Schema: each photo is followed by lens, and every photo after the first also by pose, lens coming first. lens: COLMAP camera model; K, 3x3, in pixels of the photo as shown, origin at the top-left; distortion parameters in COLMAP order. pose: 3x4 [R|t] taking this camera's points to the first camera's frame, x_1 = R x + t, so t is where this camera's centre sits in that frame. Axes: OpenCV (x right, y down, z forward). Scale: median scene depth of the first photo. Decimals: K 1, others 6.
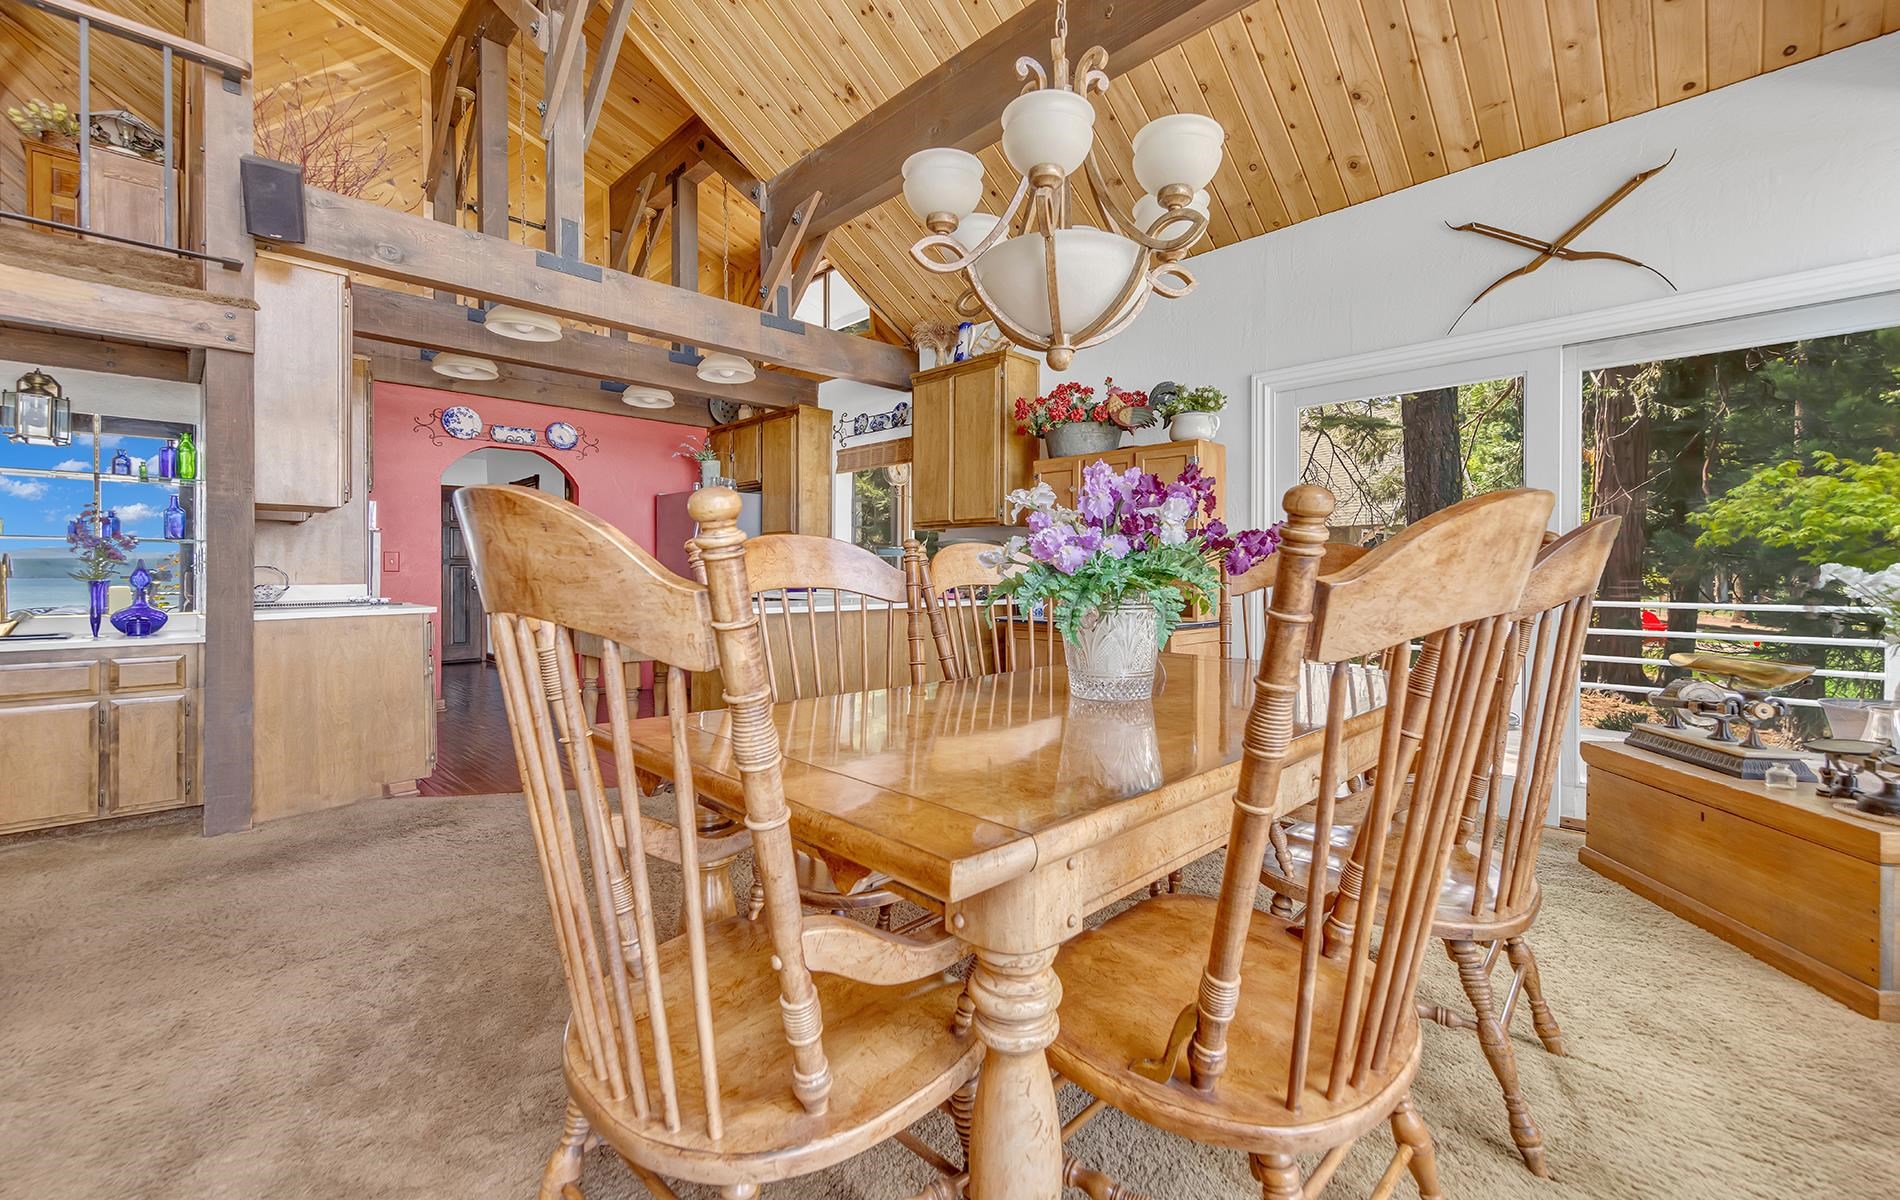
lens RADIAL K [[779.6, 0, 952.2], [0, 779.6, 580.9], [0, 0, 1]] dist [0.000043, 0.000399]
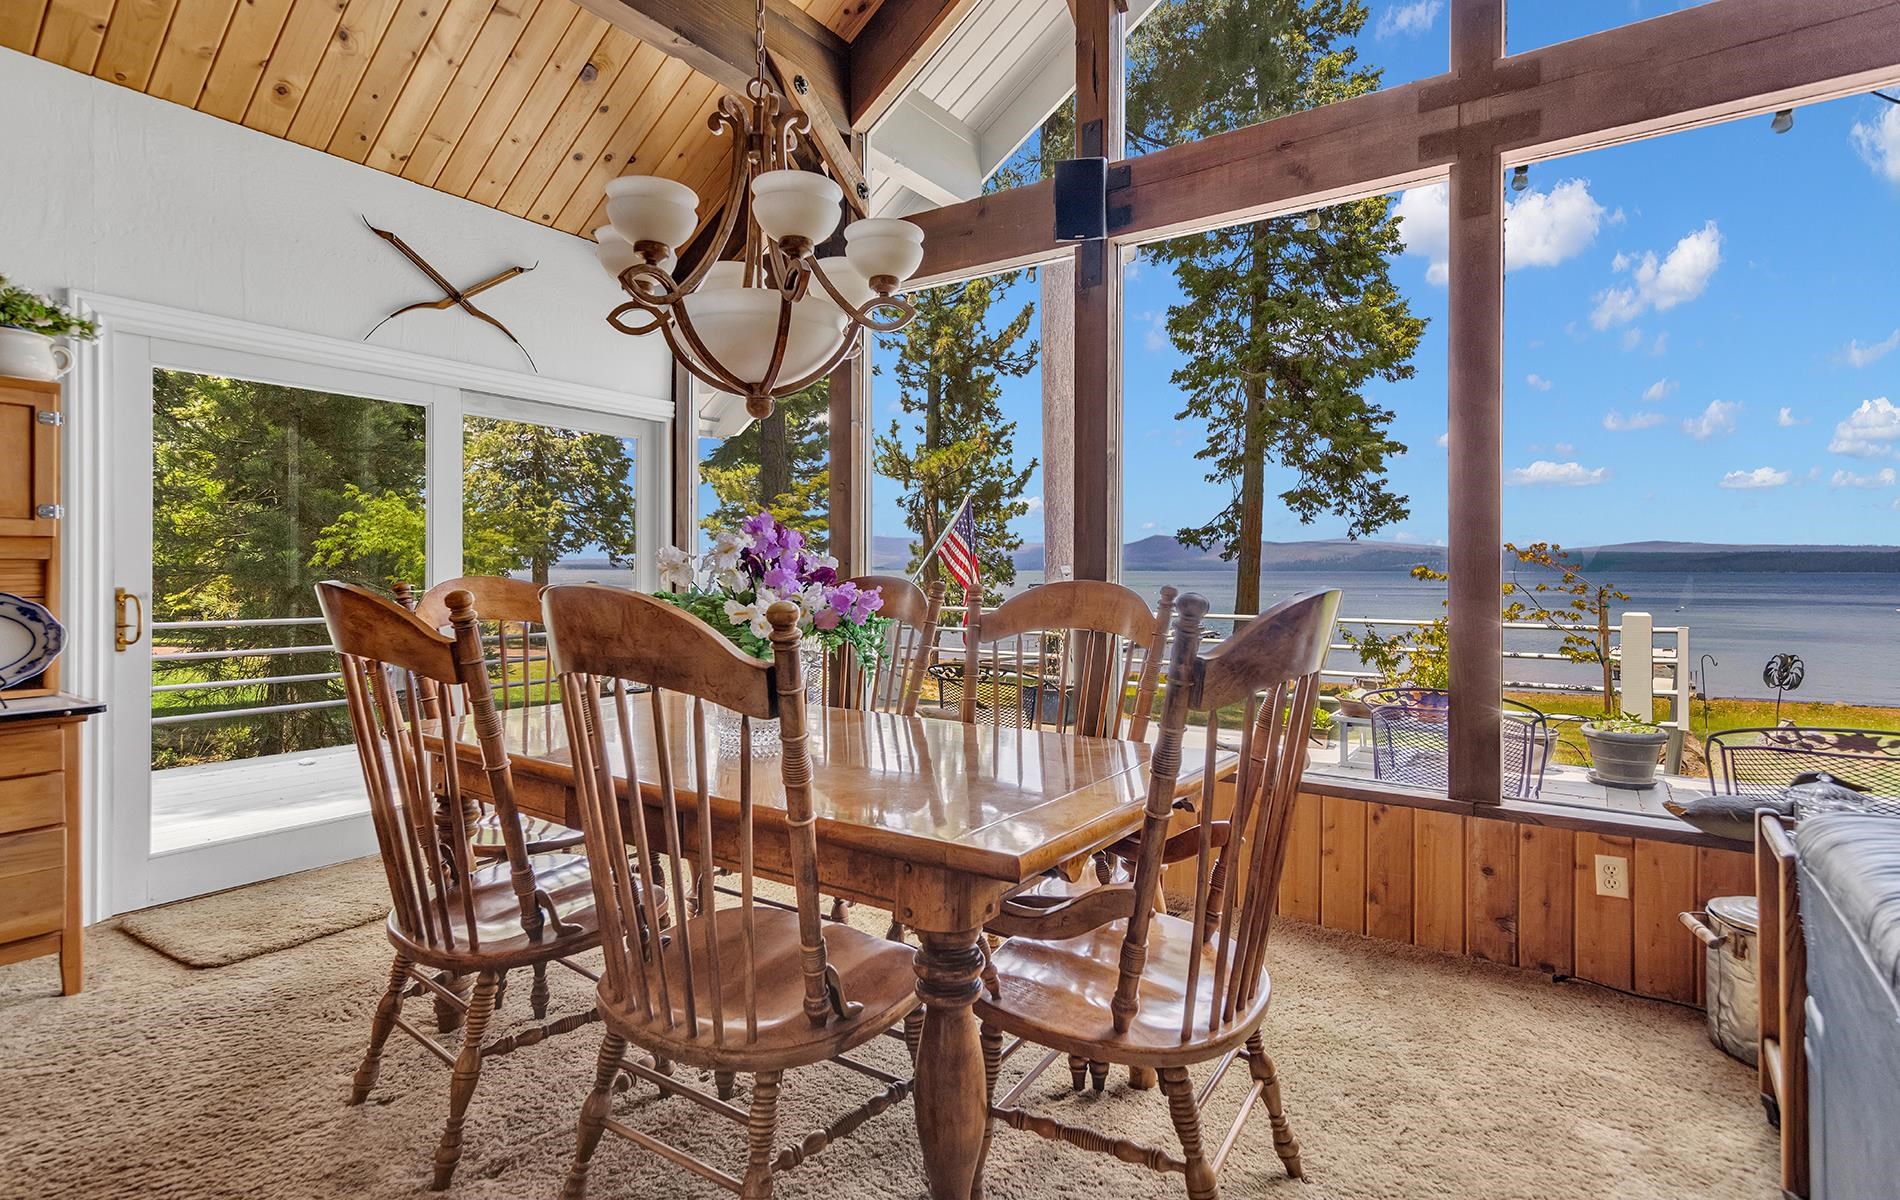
lens RADIAL K [[927.3, 0, 945.8], [0, 927.3, 565.6], [0, 0, 1]] dist [0.008535, 0.000554]
pose [[-0.173279, 0.006275, 0.984853, -0.522872], [0.002428, 0.999979, -0.005944, -0.040642], [-0.984870, 0.001361, -0.173290, 0.486115]]
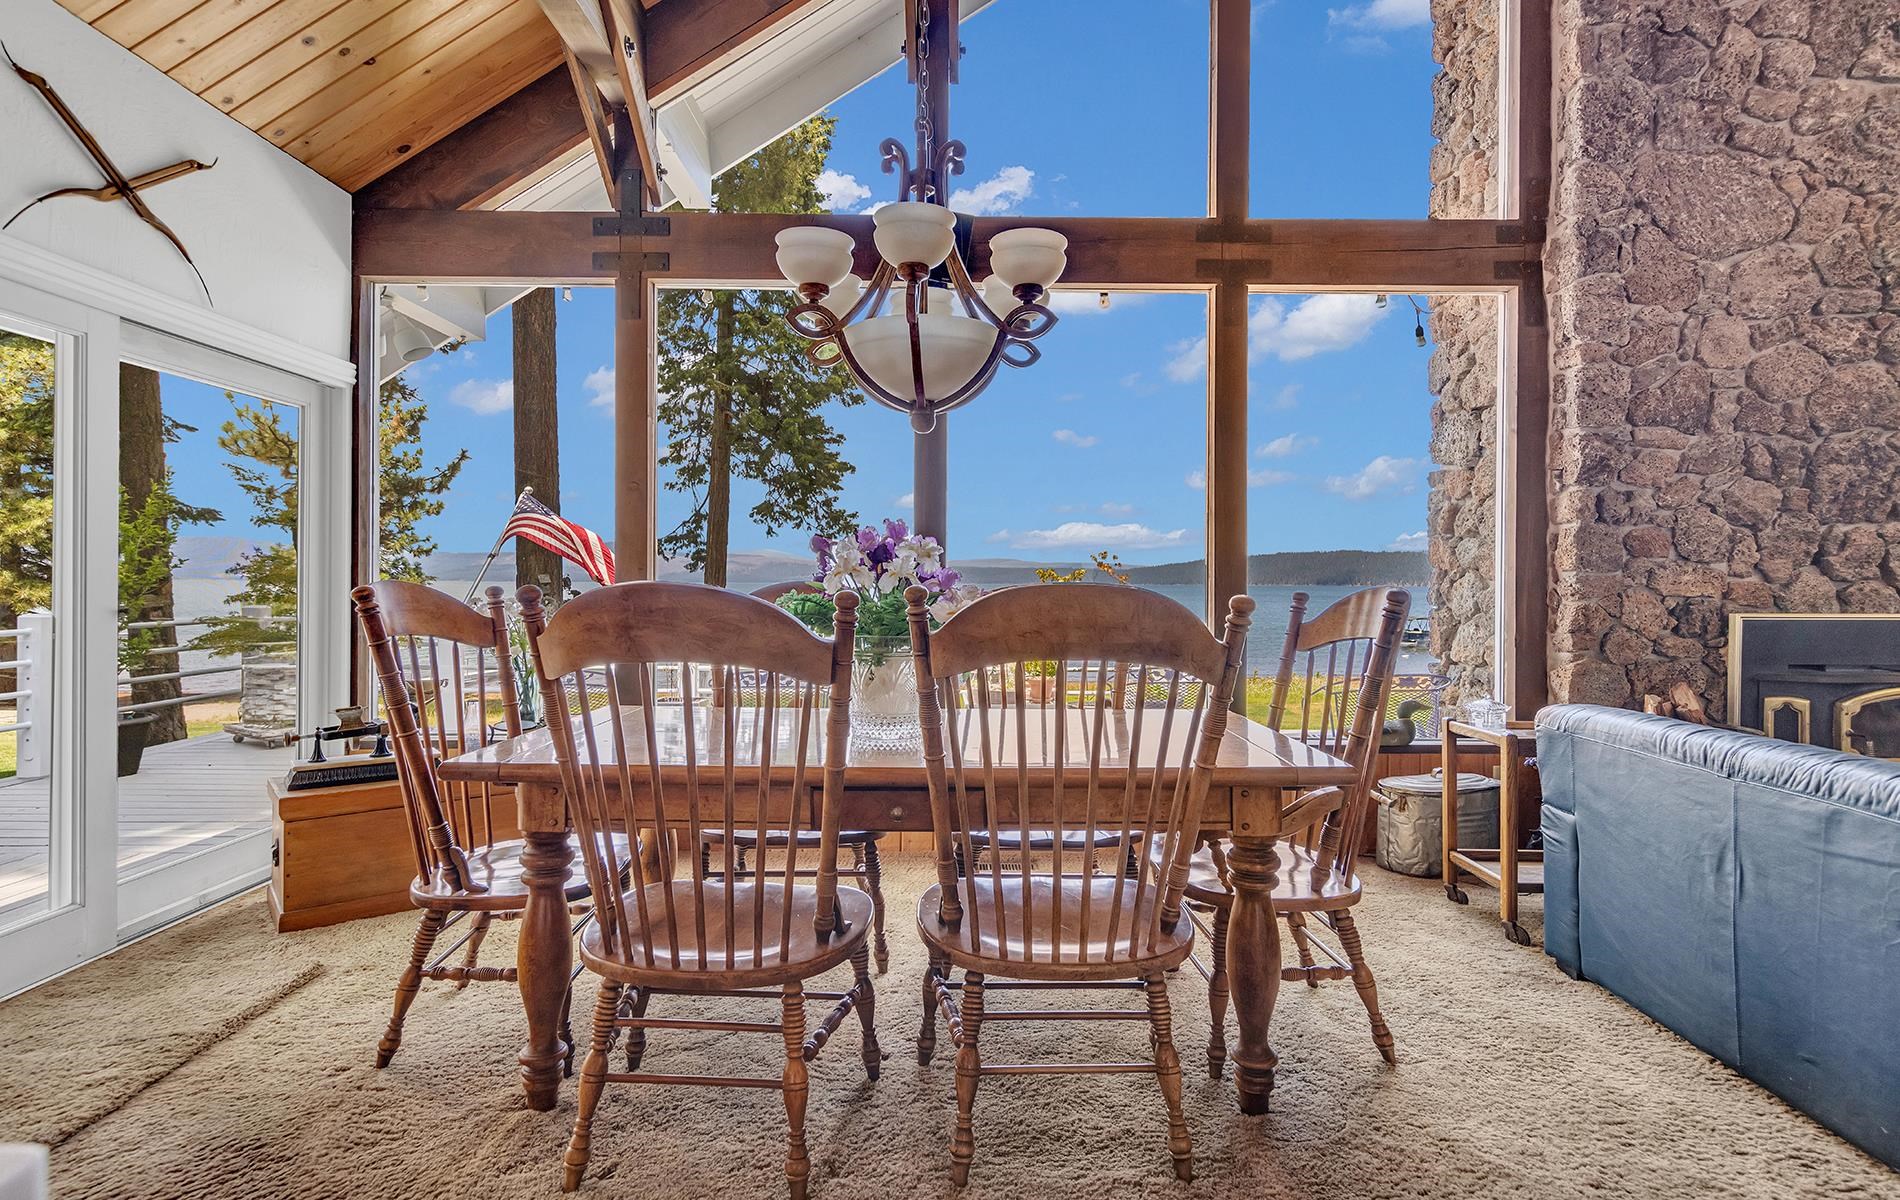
lens RADIAL K [[961.5, 0, 949.6], [0, 961.5, 583.5], [0, 0, 1]] dist [0.002394, 0.000675]
pose [[-0.706535, -0.001481, 0.707676, -0.401616], [0.000733, 0.999996, 0.002825, -0.036633], [-0.707677, 0.002515, -0.706531, 0.949315]]
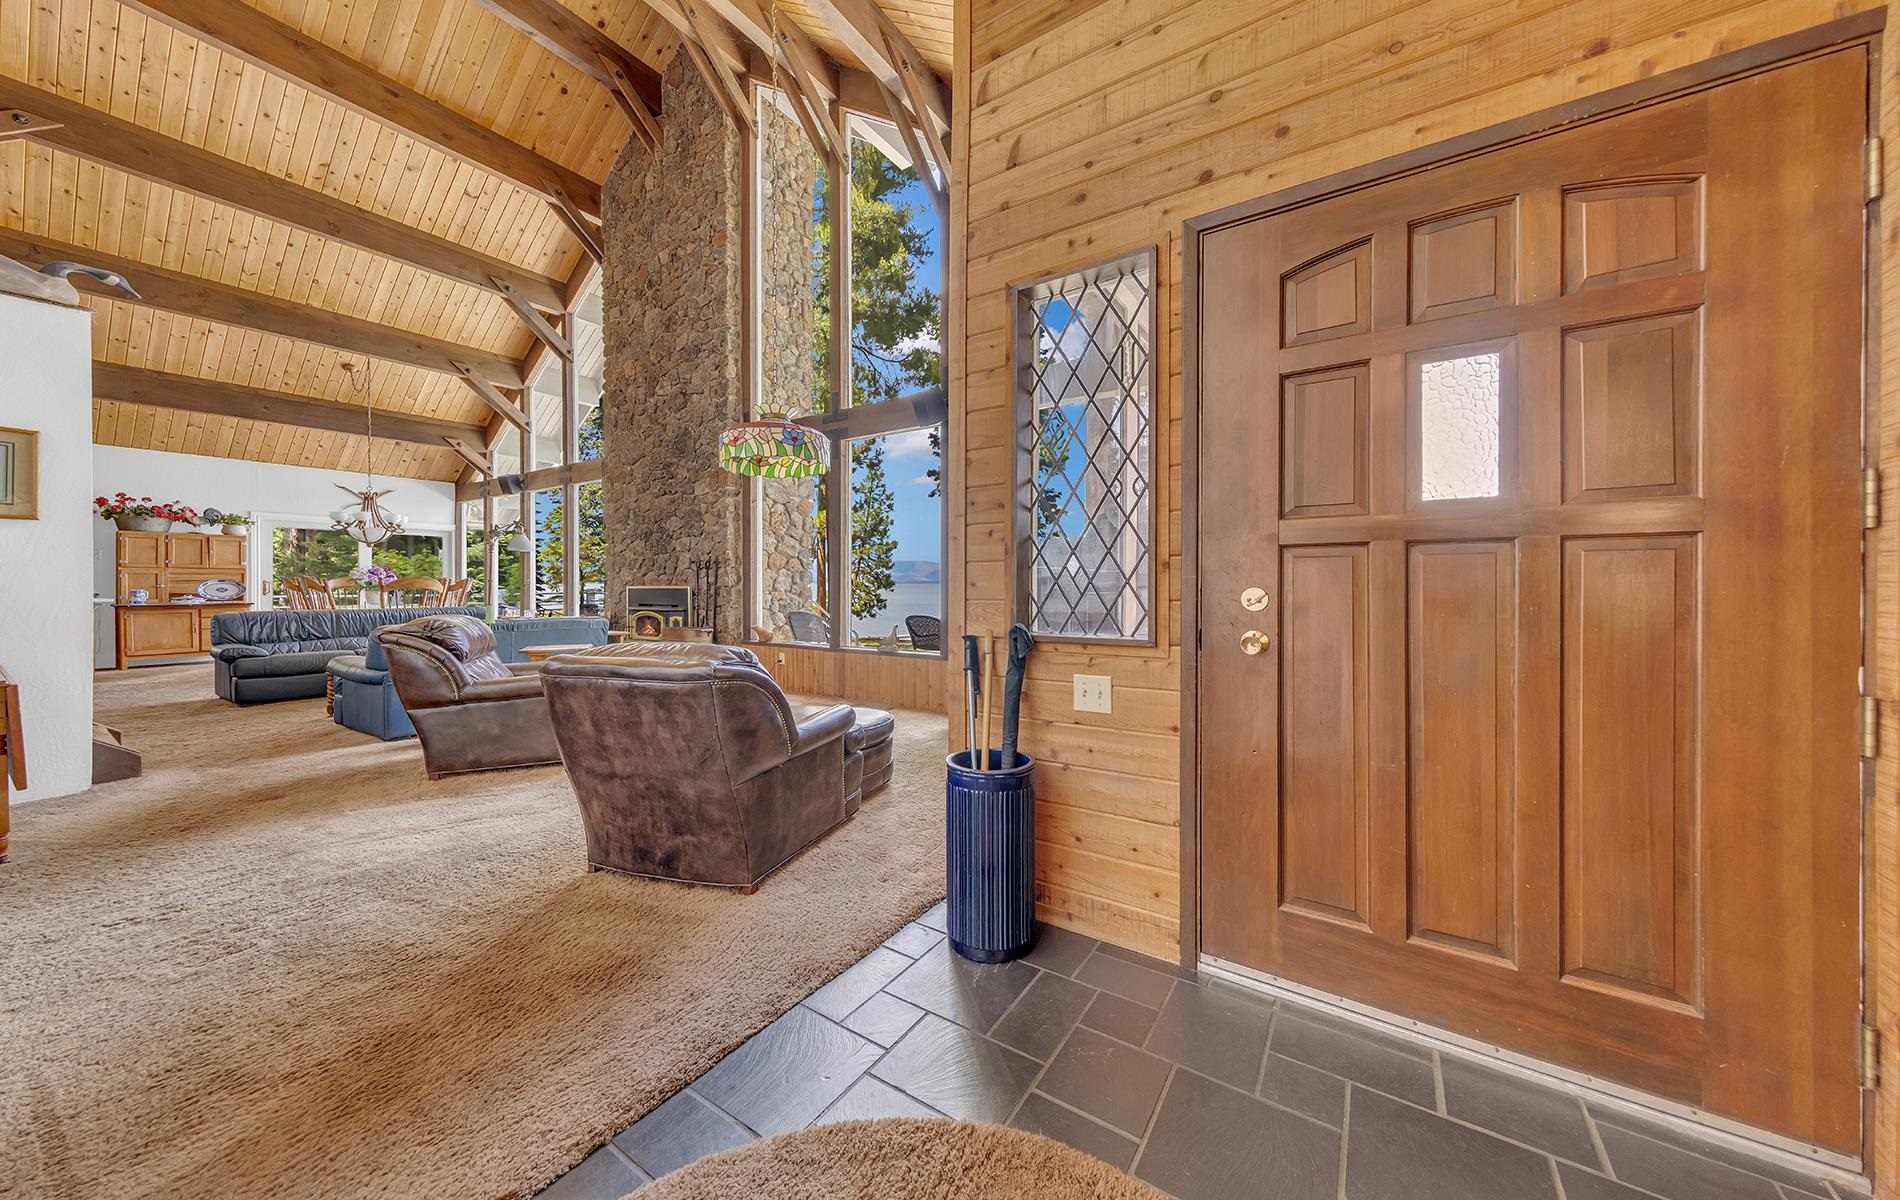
lens RADIAL K [[637.5, 0, 953.5], [0, 637.5, 585.6], [0, 0, 1]] dist [0.000561, 0.000028]
pose [[-0.197485, -0.001880, 0.980304, -2.514470], [0.004193, 0.999987, 0.002763, -0.002235], [-0.980297, 0.004656, -0.197475, -1.055185]]
